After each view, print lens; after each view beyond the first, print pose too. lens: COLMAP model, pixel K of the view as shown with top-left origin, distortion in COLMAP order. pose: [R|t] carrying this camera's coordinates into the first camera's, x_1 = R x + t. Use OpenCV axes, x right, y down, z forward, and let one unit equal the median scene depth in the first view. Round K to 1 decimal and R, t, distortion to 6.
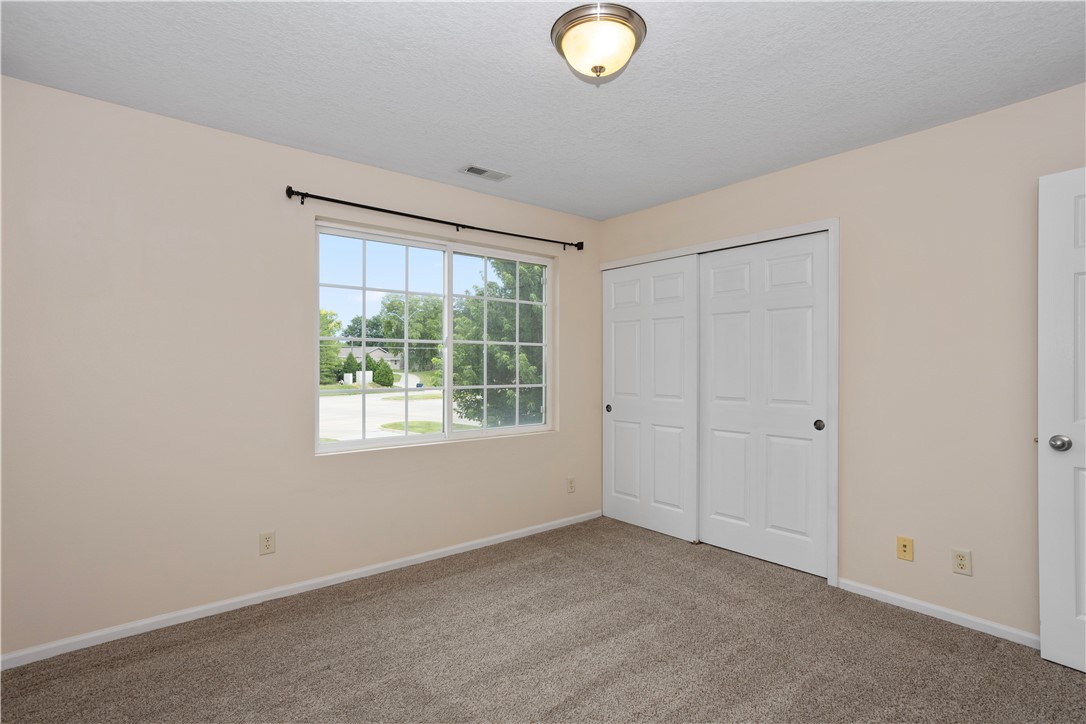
lens RADIAL K [[539.4, 0, 569.6], [0, 539.4, 378.2], [0, 0, 1]] dist [-0.029474, 0.045300]
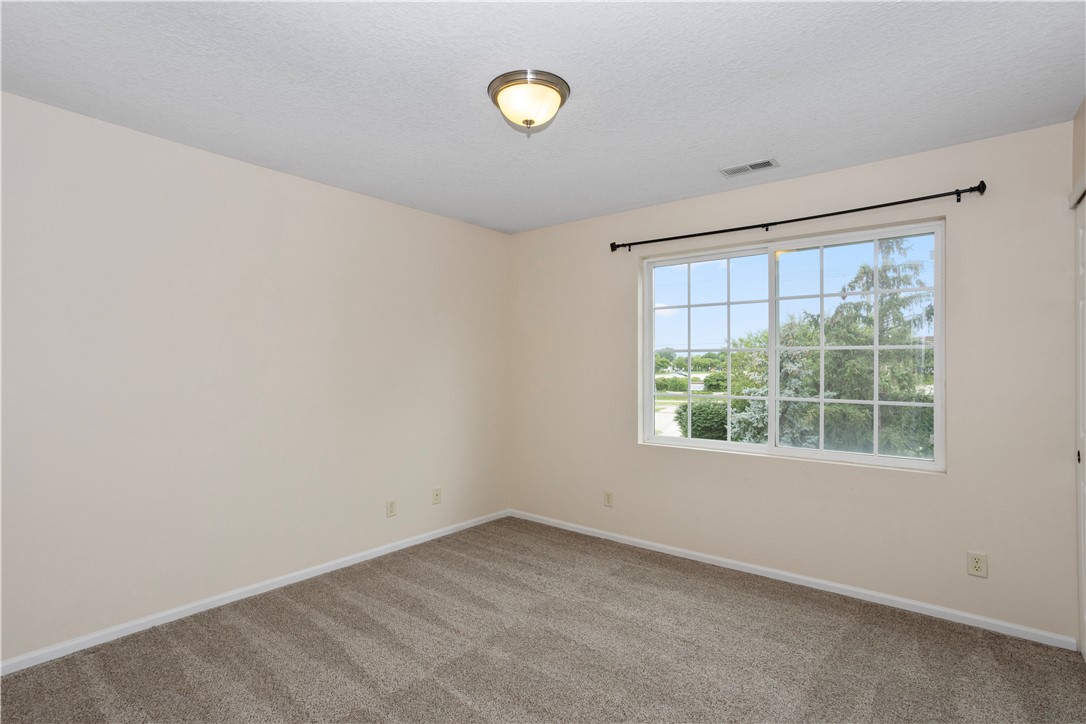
lens RADIAL K [[539.4, 0, 569.6], [0, 539.4, 378.2], [0, 0, 1]] dist [-0.029474, 0.045300]
pose [[0.218536, 0.015738, -0.975702, 0.613529], [-0.033793, 0.999392, 0.008552, -0.013302], [0.975244, 0.031103, 0.218935, 0.453091]]
